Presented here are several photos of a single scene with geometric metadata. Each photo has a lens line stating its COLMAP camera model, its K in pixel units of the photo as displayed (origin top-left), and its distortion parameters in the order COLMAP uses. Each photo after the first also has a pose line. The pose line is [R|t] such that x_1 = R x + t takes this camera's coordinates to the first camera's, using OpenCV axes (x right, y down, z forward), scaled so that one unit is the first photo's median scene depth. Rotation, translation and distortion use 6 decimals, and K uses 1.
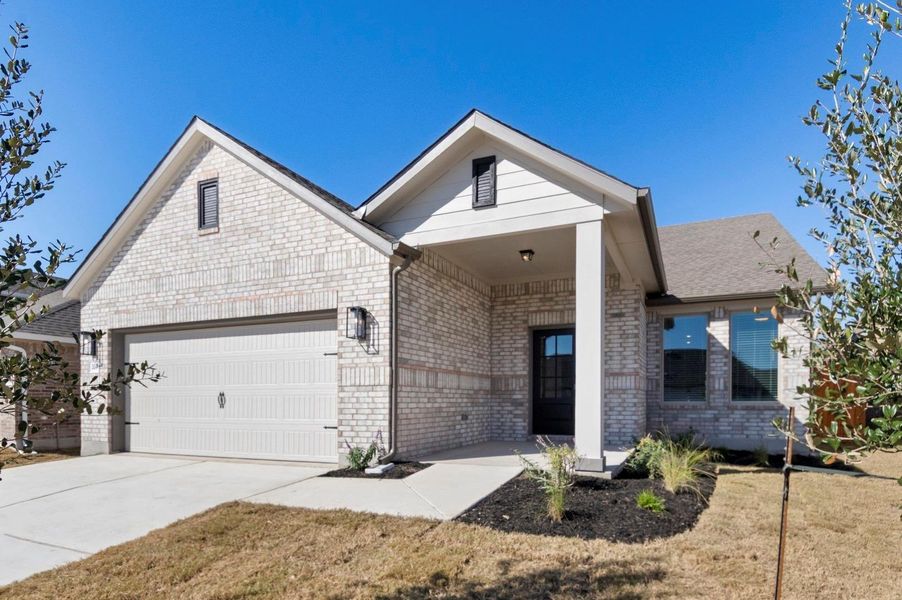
lens RADIAL K [[433.0, 0, 491.8], [0, 433.0, 358.4], [0, 0, 1]] dist [0.012379, -0.000472]
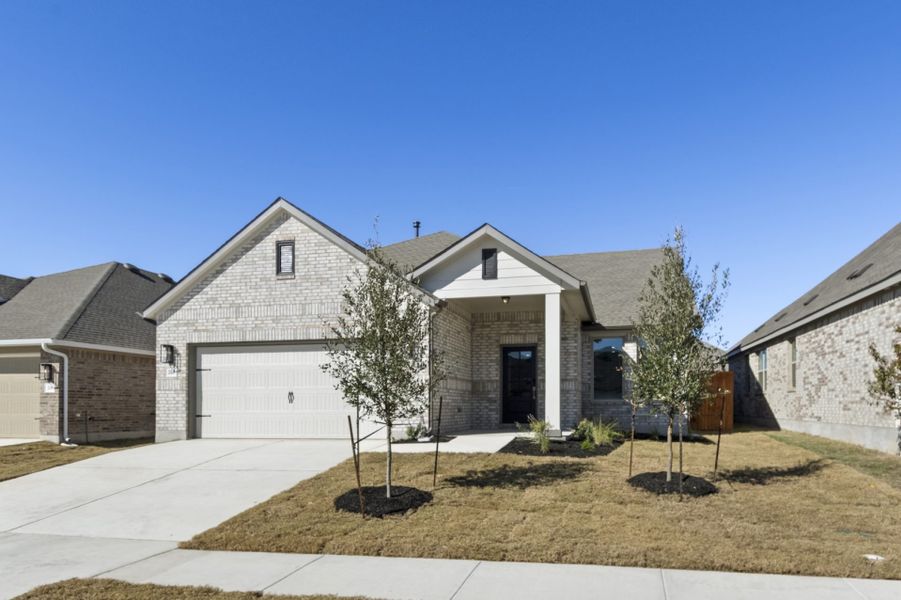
lens RADIAL K [[479.4, 0, 483.2], [0, 479.4, 328.3], [0, 0, 1]] dist [0.028030, -0.022223]
pose [[0.988368, 0.021737, 0.150520, -0.248692], [-0.012381, 0.997948, -0.062814, -0.036084], [-0.151577, 0.060220, 0.986609, -0.625263]]
